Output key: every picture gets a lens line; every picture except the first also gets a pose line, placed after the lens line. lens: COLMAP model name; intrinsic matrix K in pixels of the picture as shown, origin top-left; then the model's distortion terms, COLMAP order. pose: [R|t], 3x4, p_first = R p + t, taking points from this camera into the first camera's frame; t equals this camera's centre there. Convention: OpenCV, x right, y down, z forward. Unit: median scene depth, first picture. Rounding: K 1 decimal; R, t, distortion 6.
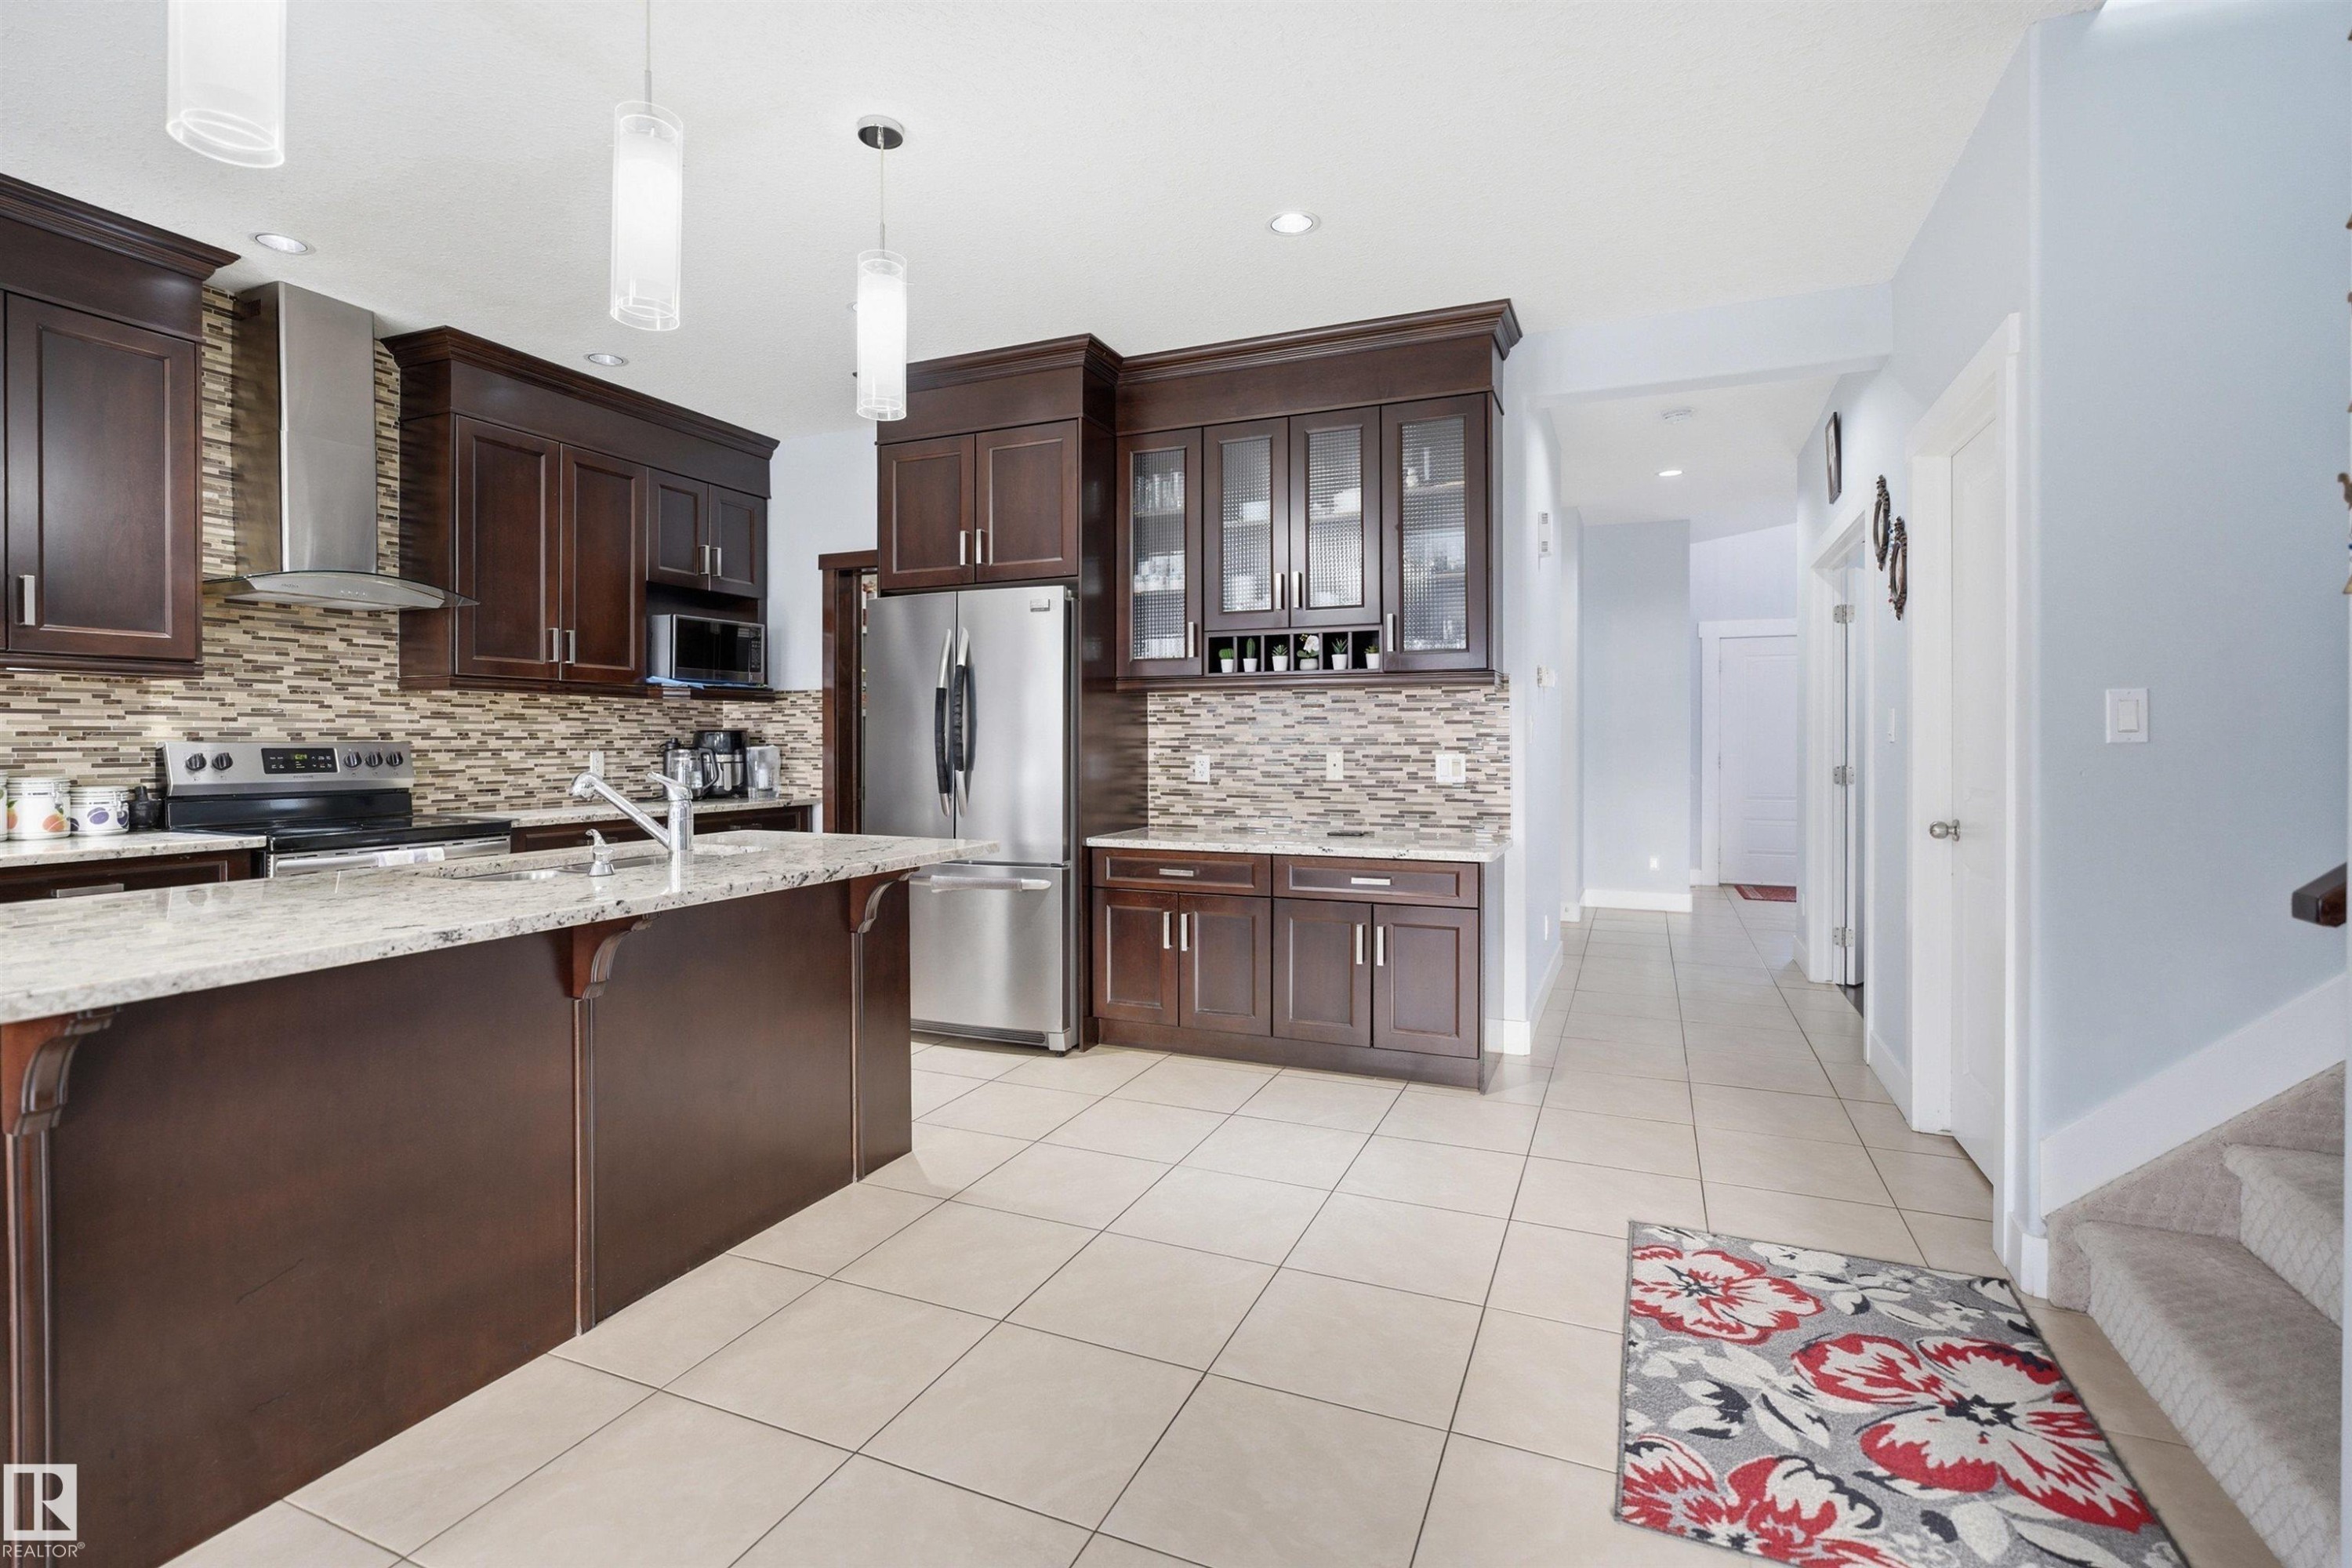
lens RADIAL K [[1095.5, 0, 1178.6], [0, 1095.5, 749.8], [0, 0, 1]] dist [-0.013622, 0.007877]
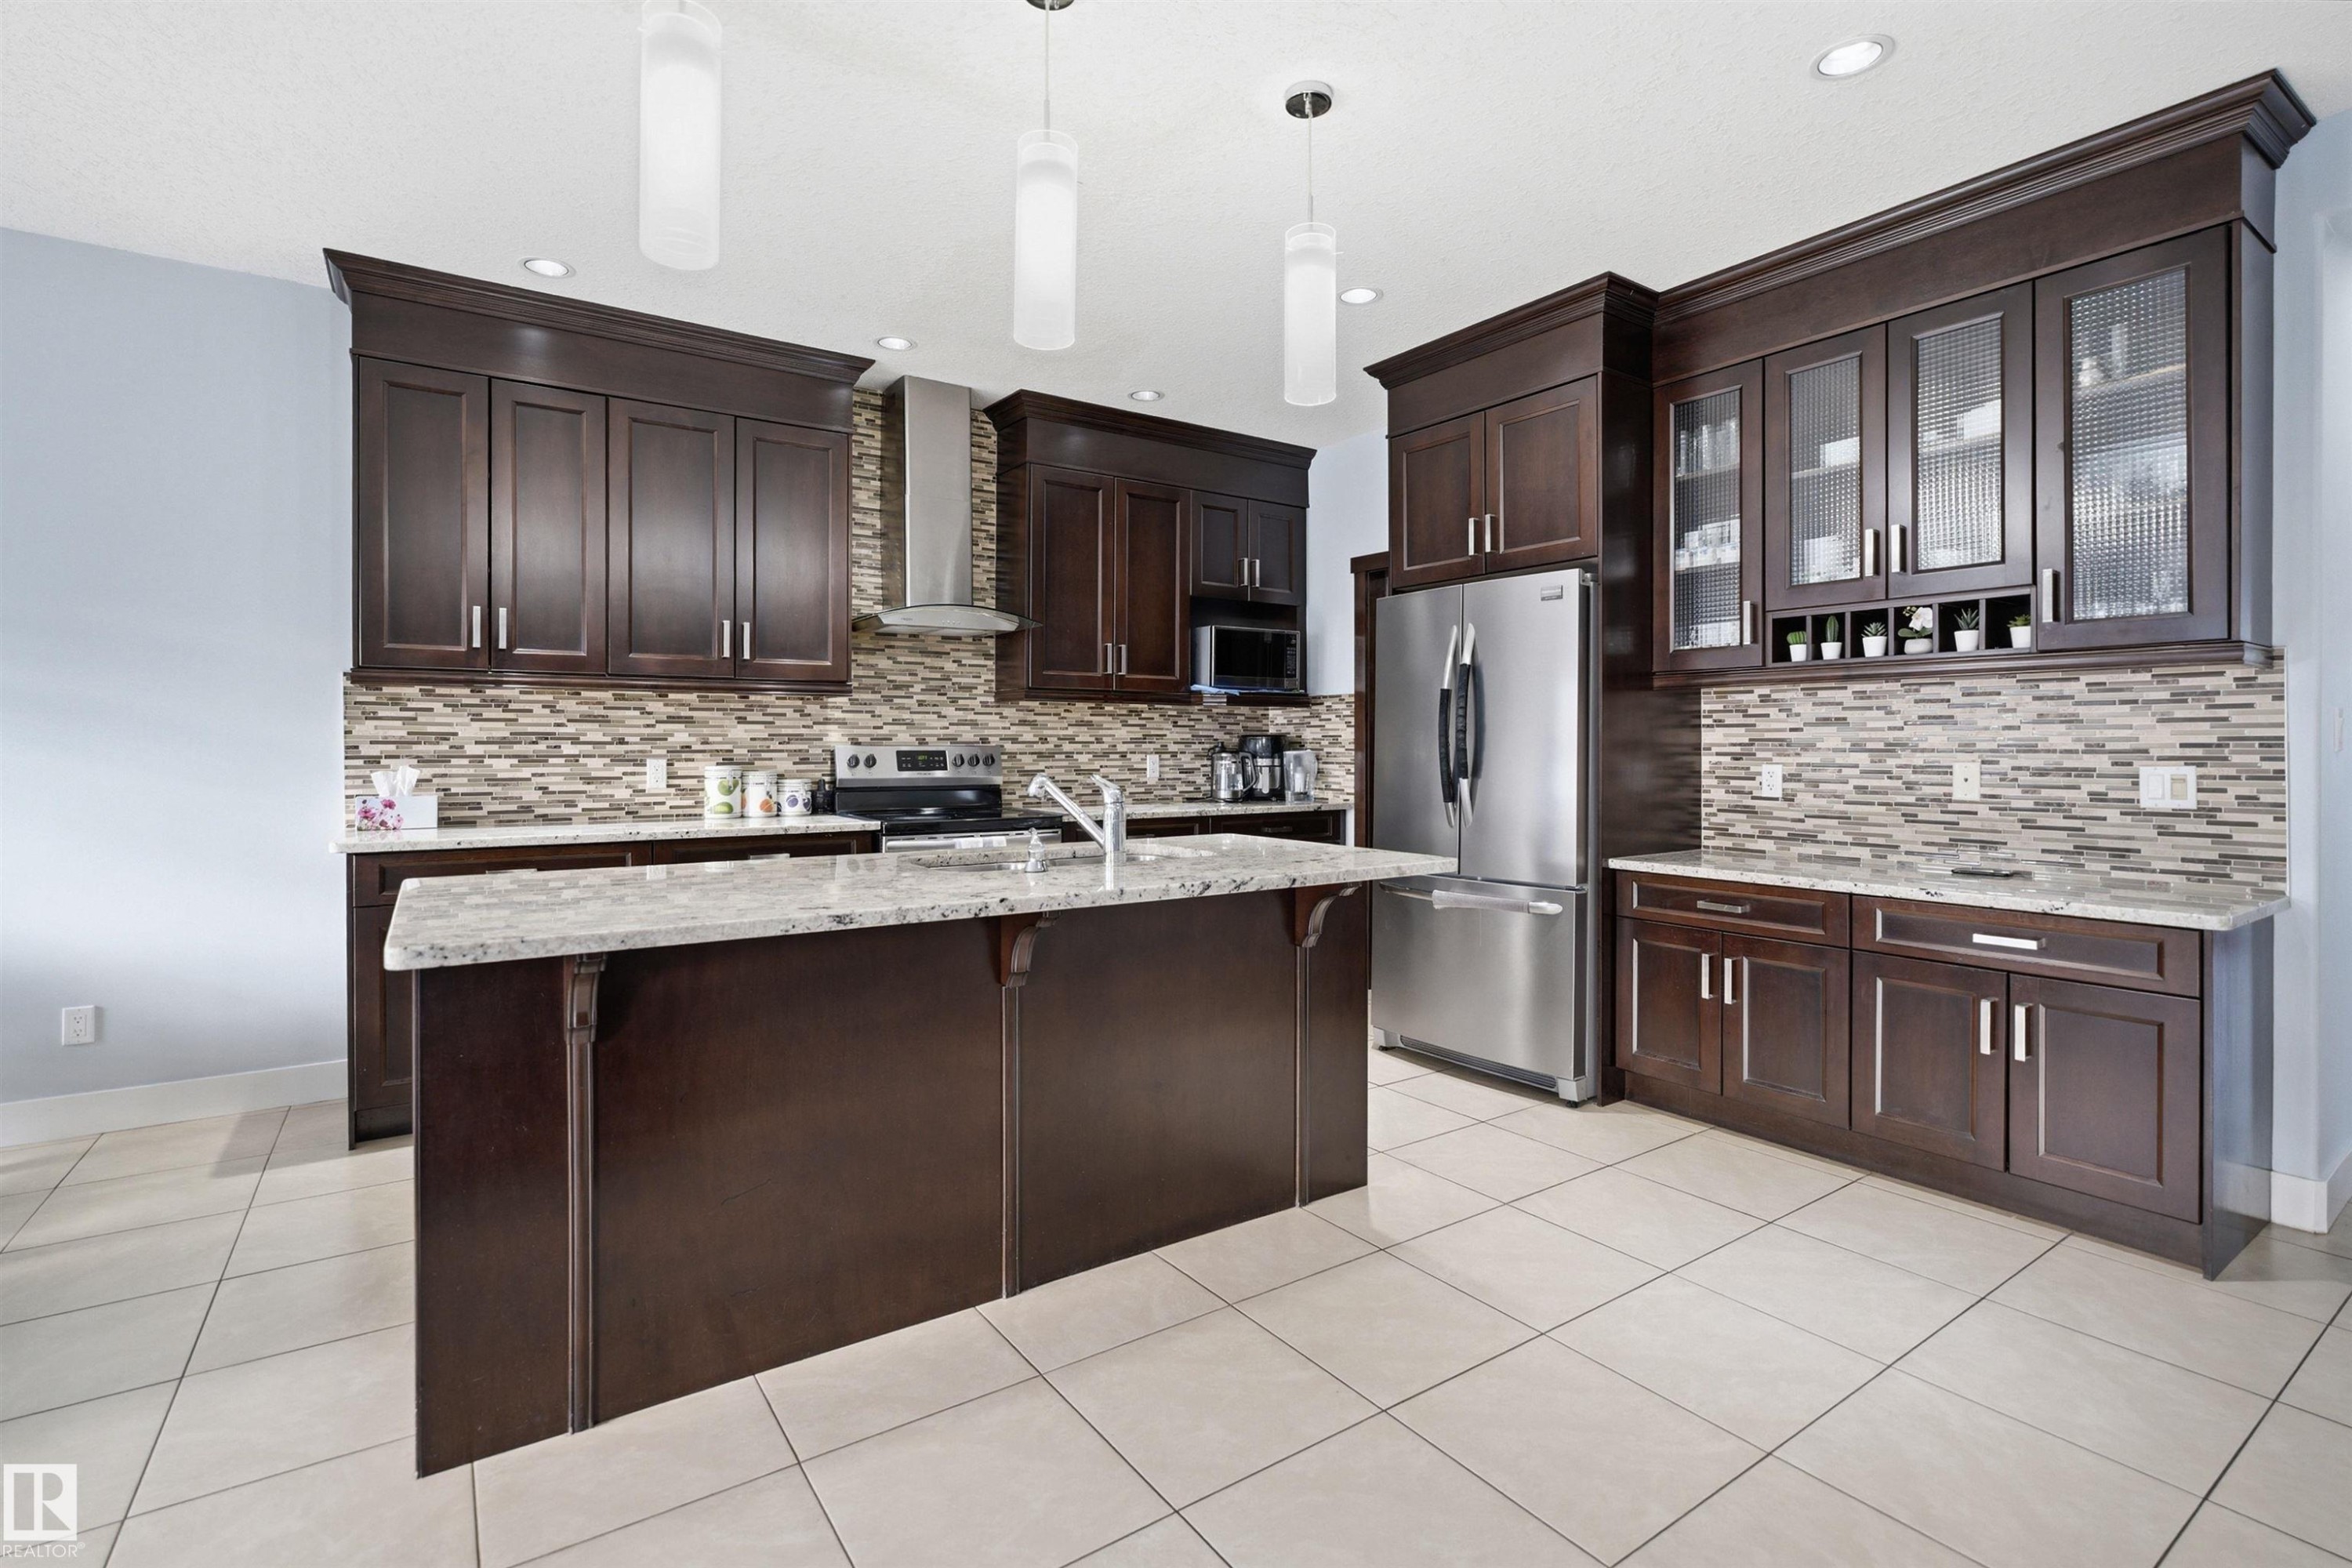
lens RADIAL K [[1095.5, 0, 1177.2], [0, 1095.5, 751.7], [0, 0, 1]] dist [-0.013622, 0.007877]
pose [[0.847621, 0.004851, -0.530581, 0.090630], [-0.006405, 0.999979, -0.001089, -0.000766], [0.530564, 0.004321, 0.847634, 0.097984]]
